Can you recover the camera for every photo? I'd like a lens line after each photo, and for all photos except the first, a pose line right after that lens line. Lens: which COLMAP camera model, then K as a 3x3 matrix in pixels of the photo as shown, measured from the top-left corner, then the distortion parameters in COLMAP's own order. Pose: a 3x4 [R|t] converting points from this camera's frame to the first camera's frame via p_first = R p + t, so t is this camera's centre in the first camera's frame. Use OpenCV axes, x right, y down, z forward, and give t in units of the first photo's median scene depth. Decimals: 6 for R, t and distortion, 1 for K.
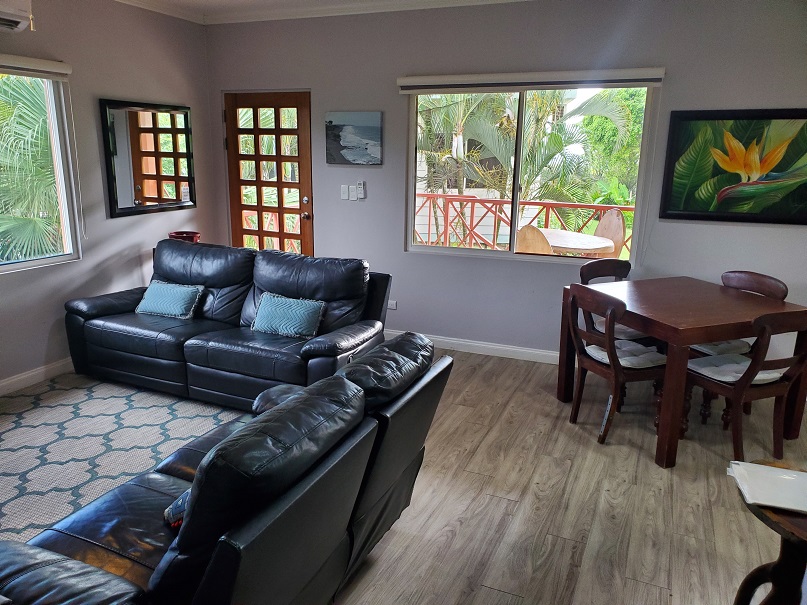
lens RADIAL K [[624.7, 0, 381.0], [0, 624.7, 304.2], [0, 0, 1]] dist [0.027340, -0.022608]
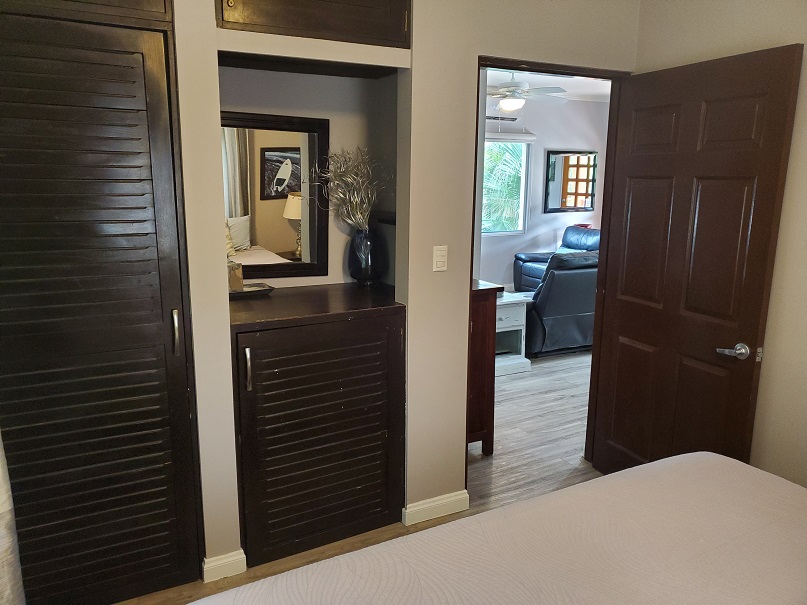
lens RADIAL K [[624.7, 0, 381.0], [0, 624.7, 304.2], [0, 0, 1]] dist [0.027340, -0.022608]
pose [[0.778242, 0.115268, -0.617295, 0.337722], [-0.149496, 0.988755, -0.003843, 0.190513], [0.609910, 0.095274, 0.786723, -0.663981]]
